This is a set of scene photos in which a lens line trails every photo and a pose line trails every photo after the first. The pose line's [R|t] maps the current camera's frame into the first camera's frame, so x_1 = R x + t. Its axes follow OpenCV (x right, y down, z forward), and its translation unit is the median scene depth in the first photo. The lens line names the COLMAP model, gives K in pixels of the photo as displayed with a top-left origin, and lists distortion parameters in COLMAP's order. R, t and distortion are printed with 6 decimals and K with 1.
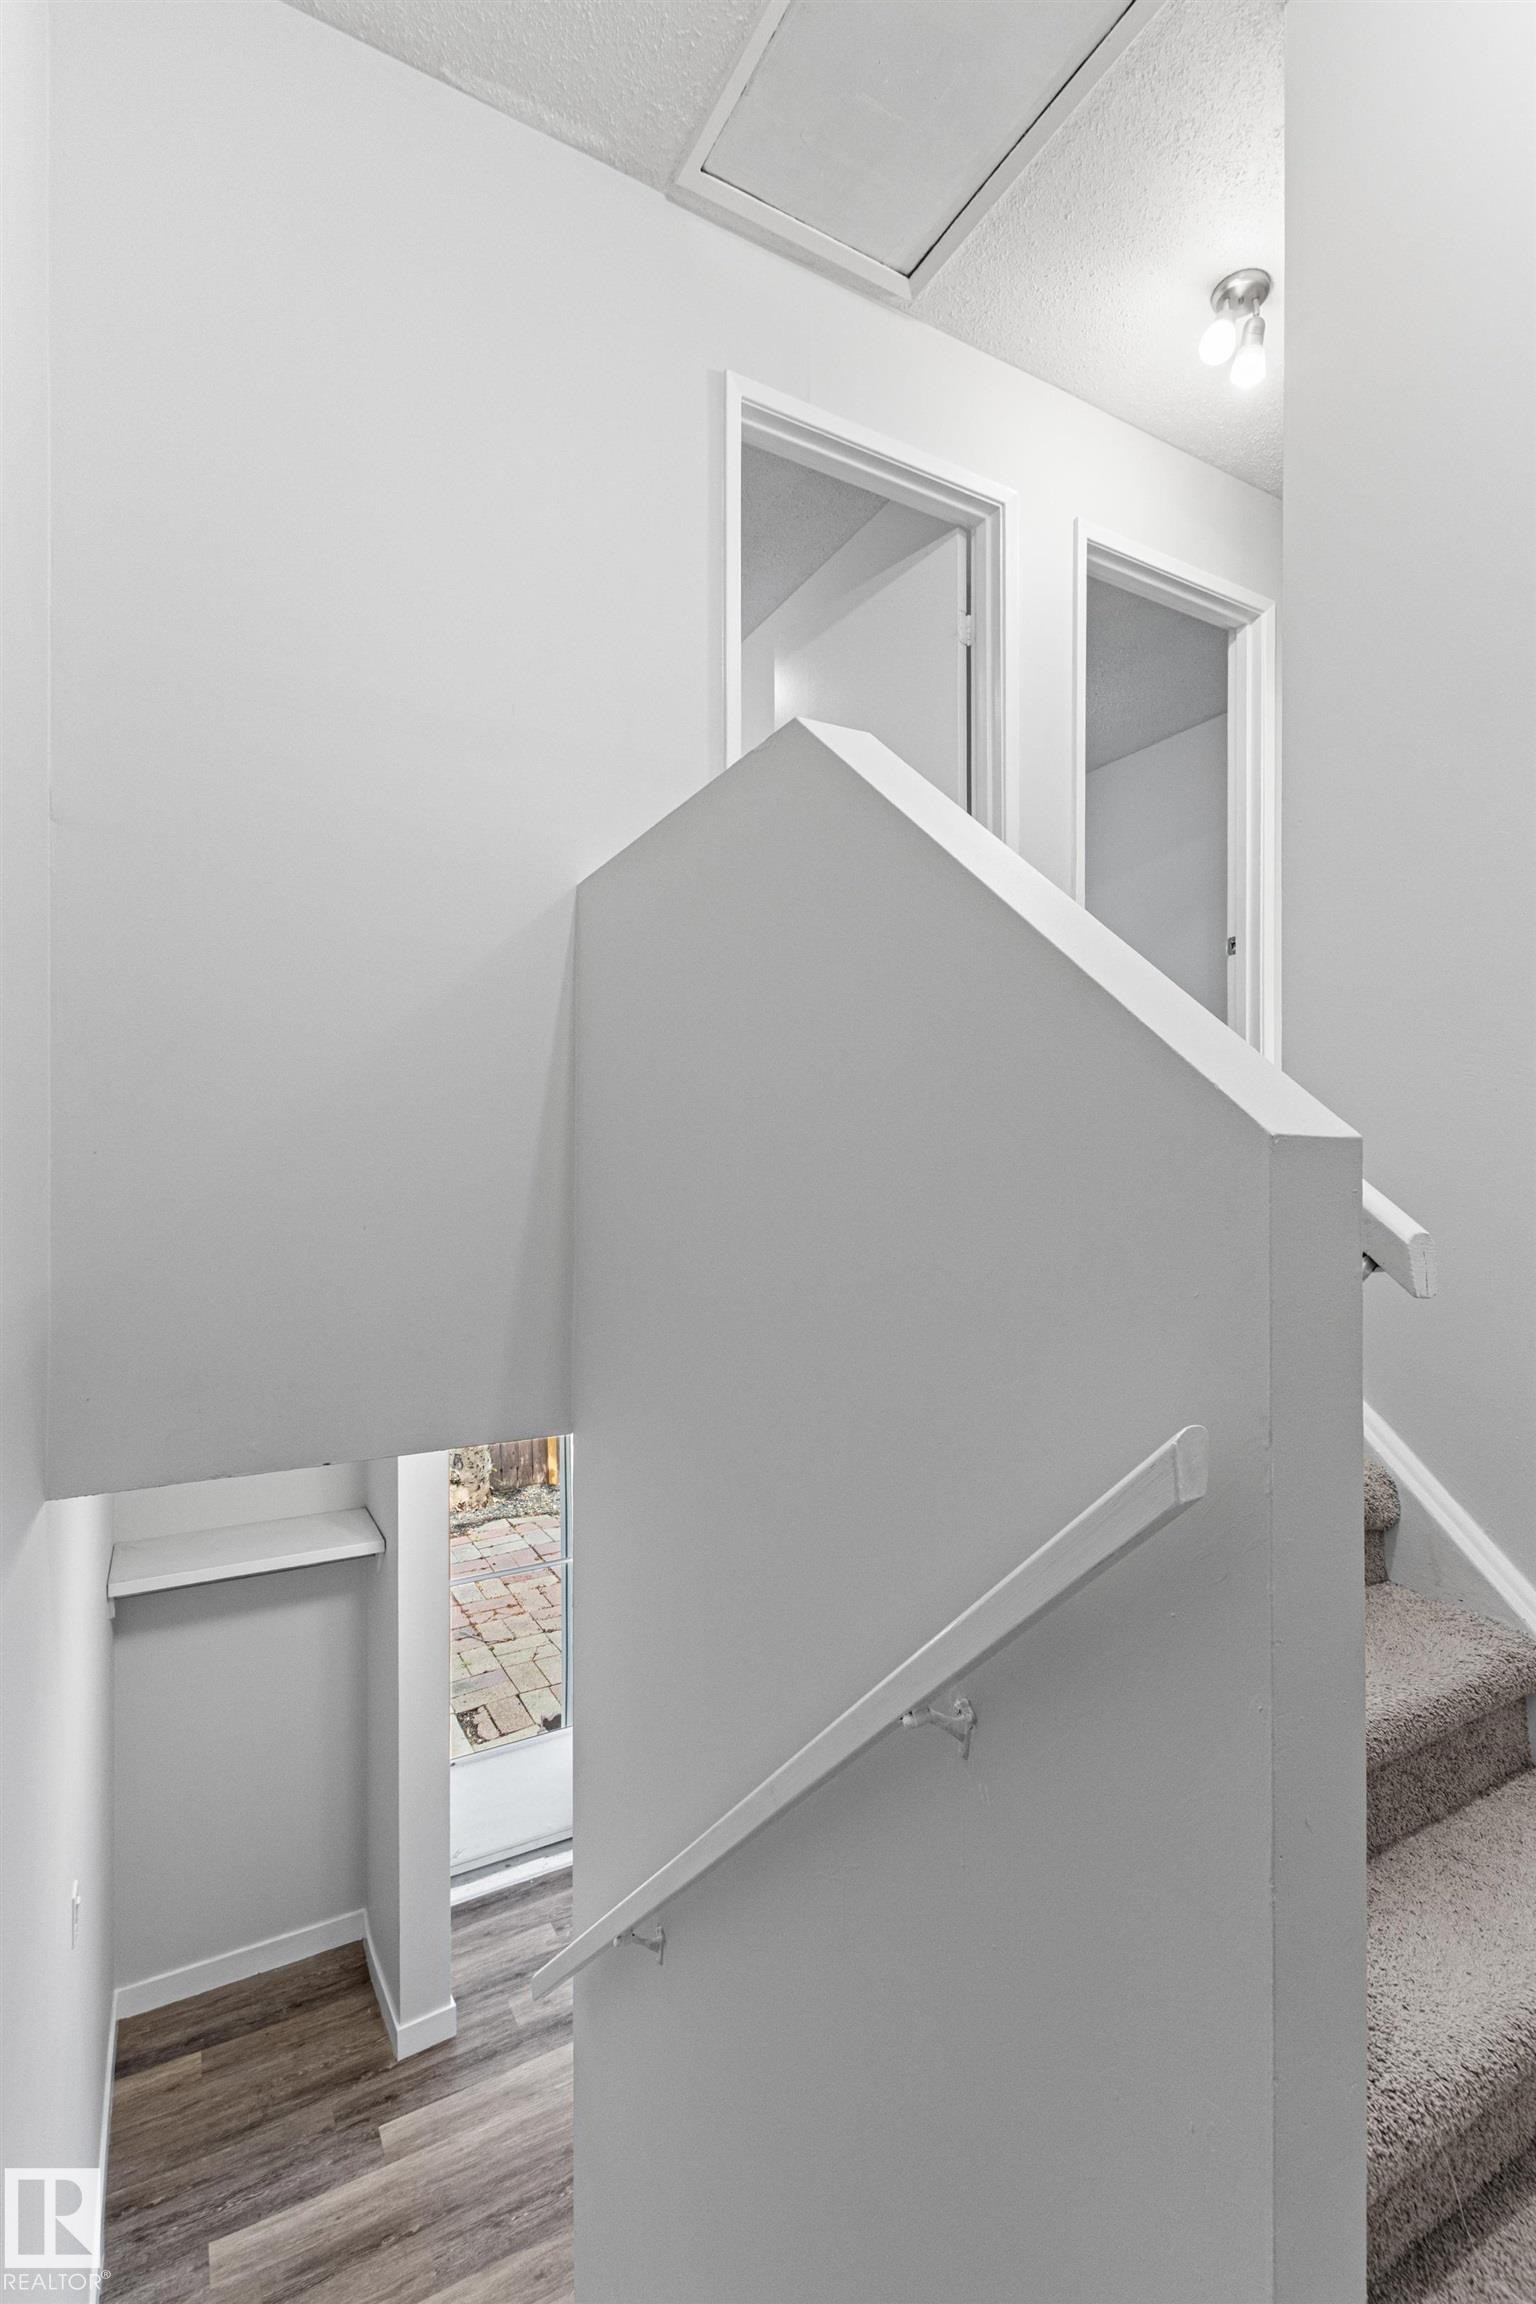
lens RADIAL K [[1070.5, 0, 796.3], [0, 1070.5, 1136.1], [0, 0, 1]] dist [0.010589, -0.004295]
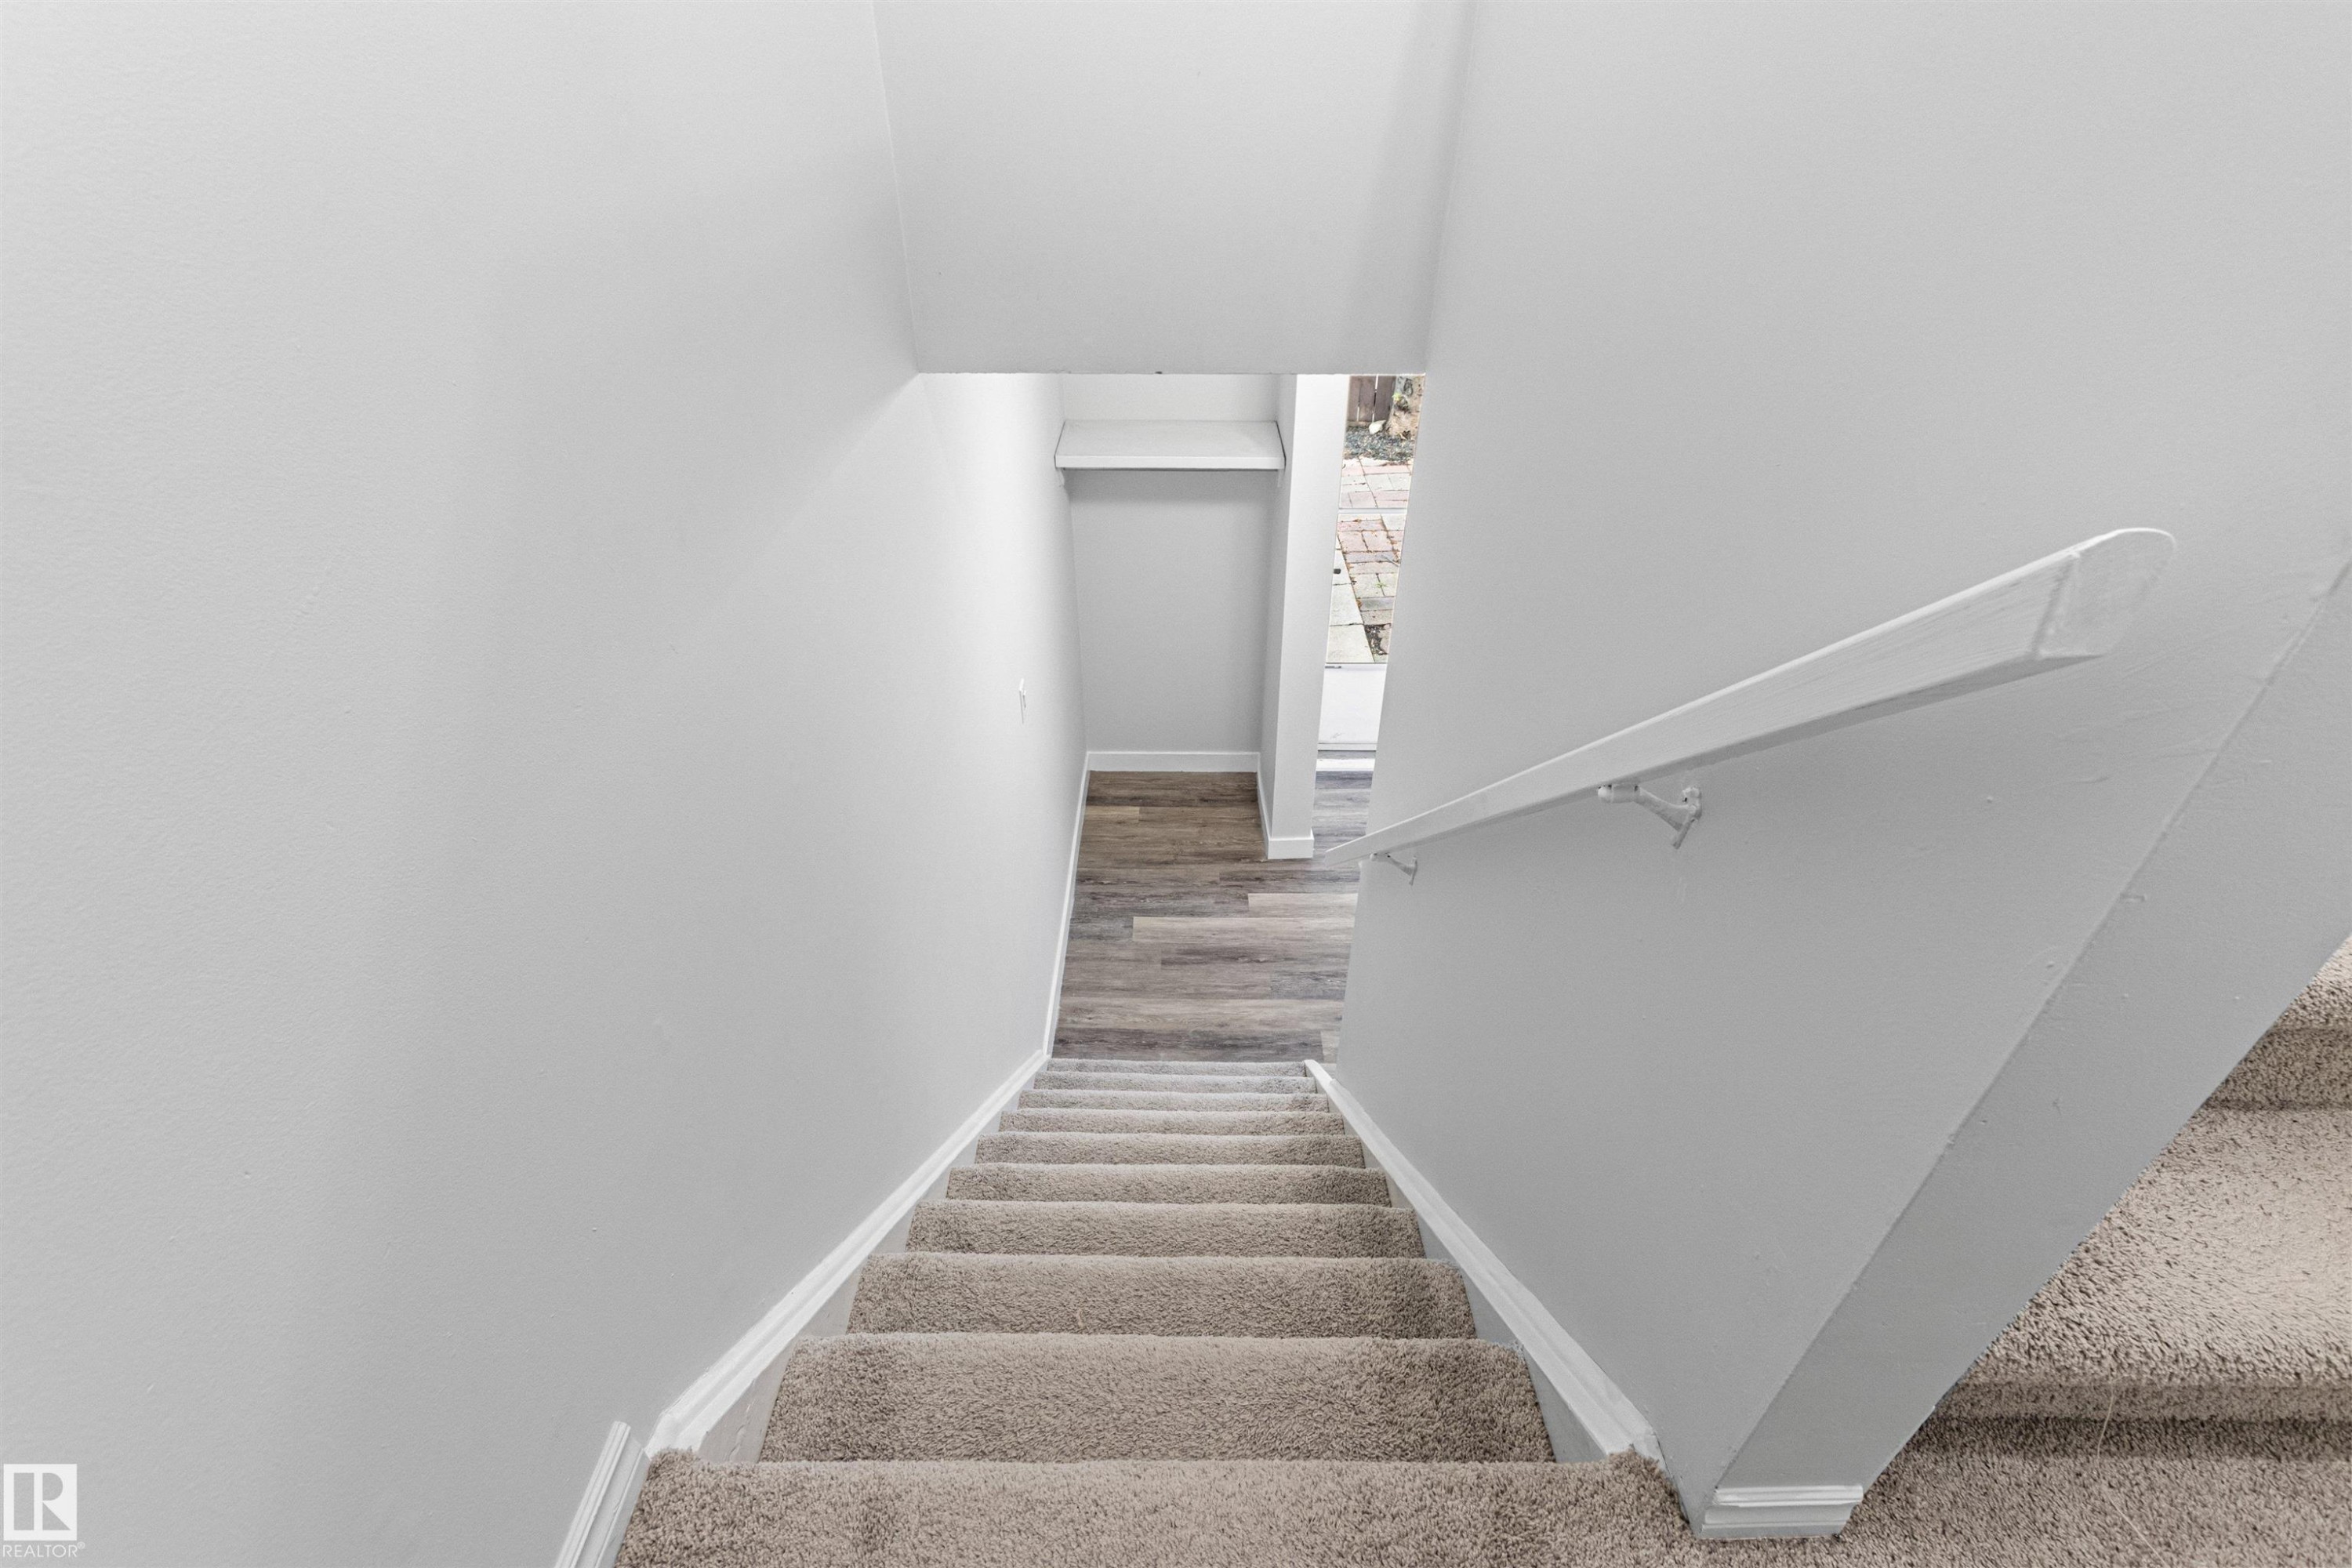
lens RADIAL K [[1092.8, 0, 1181.5], [0, 1092.8, 806.2], [0, 0, 1]] dist [0.010589, -0.004295]
pose [[0.860128, 0.298777, -0.413414, 0.064280], [0.015568, 0.794738, 0.606753, 0.014108], [0.509840, -0.528322, 0.678925, 0.095112]]
